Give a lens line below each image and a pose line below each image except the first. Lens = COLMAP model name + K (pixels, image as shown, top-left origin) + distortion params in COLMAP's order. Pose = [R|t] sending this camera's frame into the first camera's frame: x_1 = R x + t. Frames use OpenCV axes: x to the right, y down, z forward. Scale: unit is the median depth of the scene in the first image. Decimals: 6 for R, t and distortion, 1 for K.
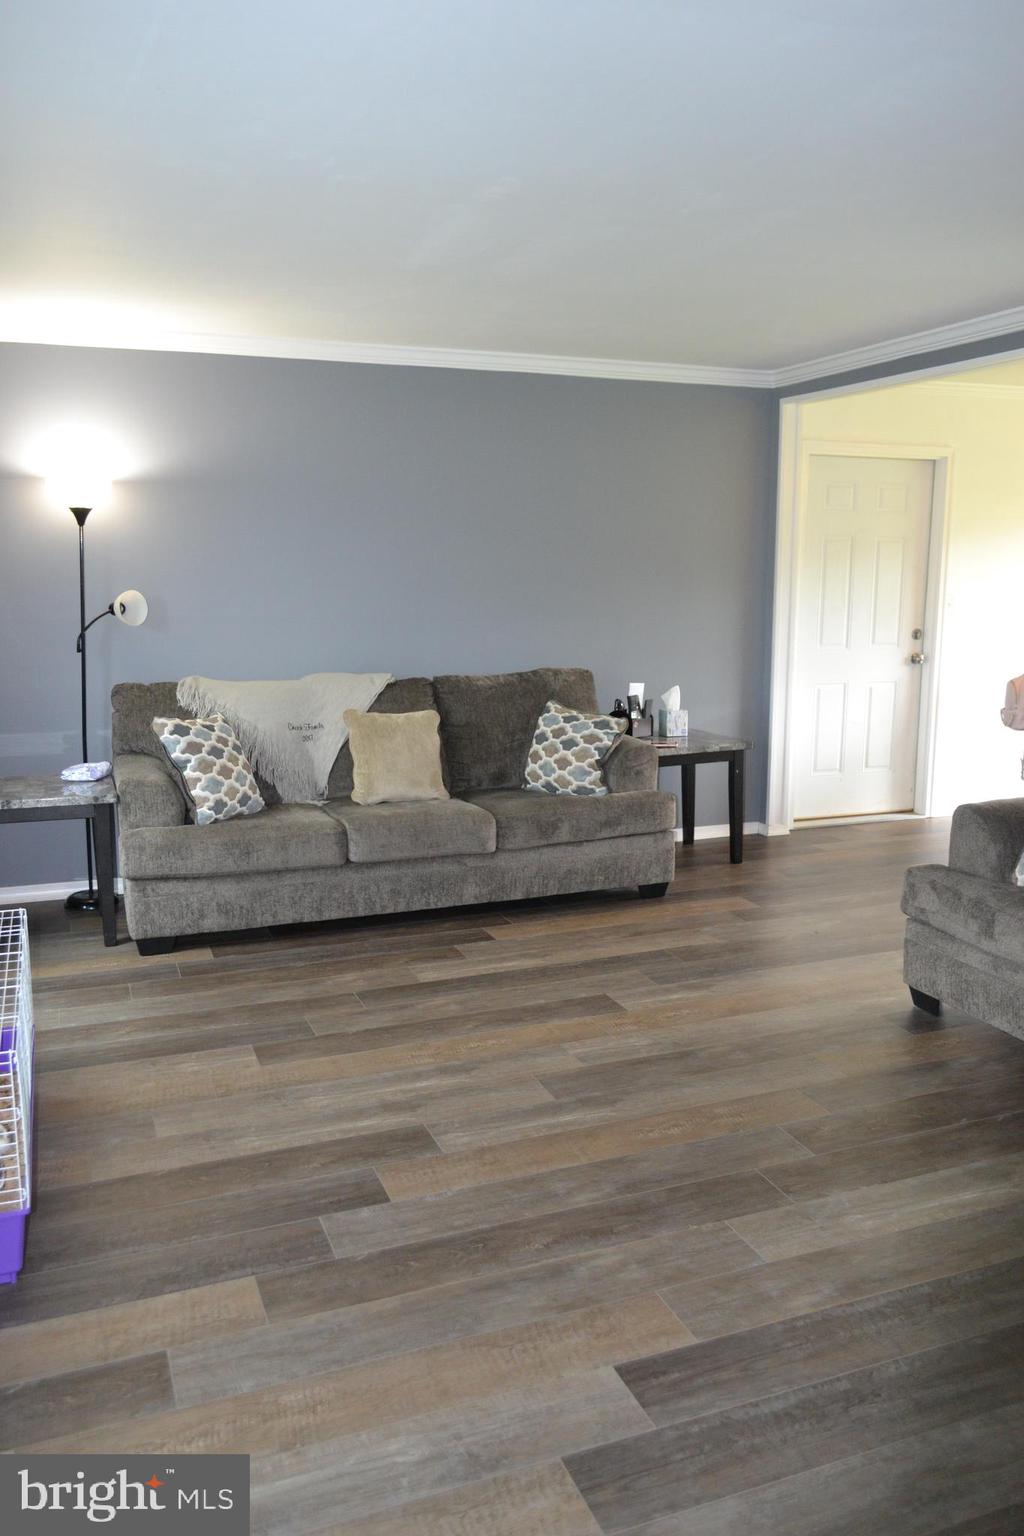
lens RADIAL K [[1218.9, 0, 512.0], [0, 1218.9, 768.0], [0, 0, 1]] dist [0.000618, 0.001244]
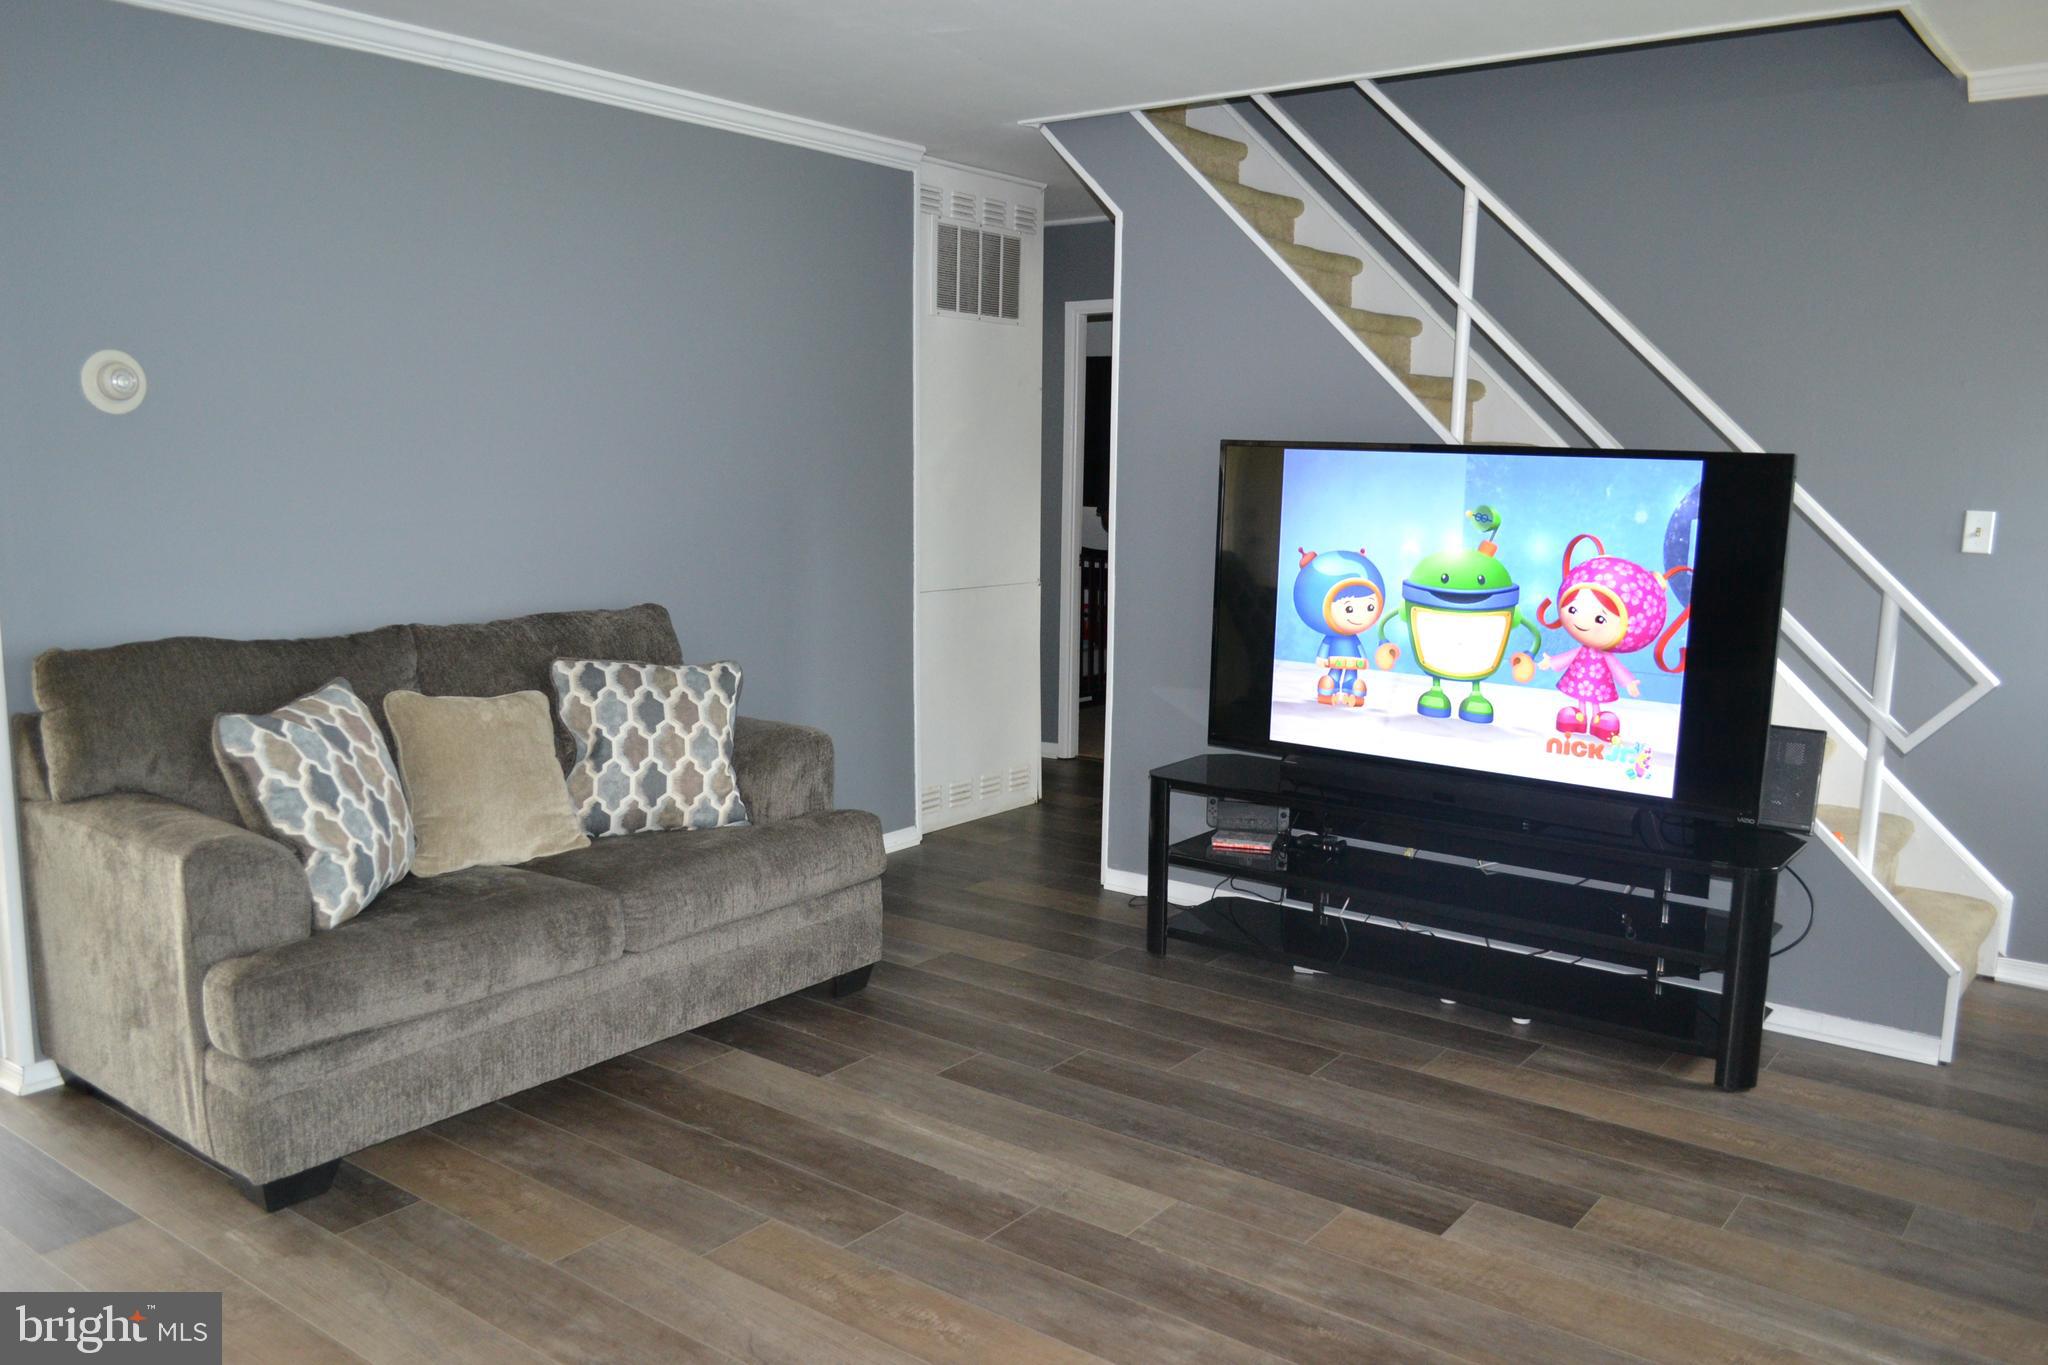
lens RADIAL K [[1625.1, 0, 1024.0], [0, 1625.1, 682.5], [0, 0, 1]] dist [0.000618, 0.001244]
pose [[-0.511886, -0.145549, 0.846634, -0.723592], [0.135423, 0.959547, 0.246839, -0.288052], [-0.848312, 0.241008, -0.471468, 1.626889]]
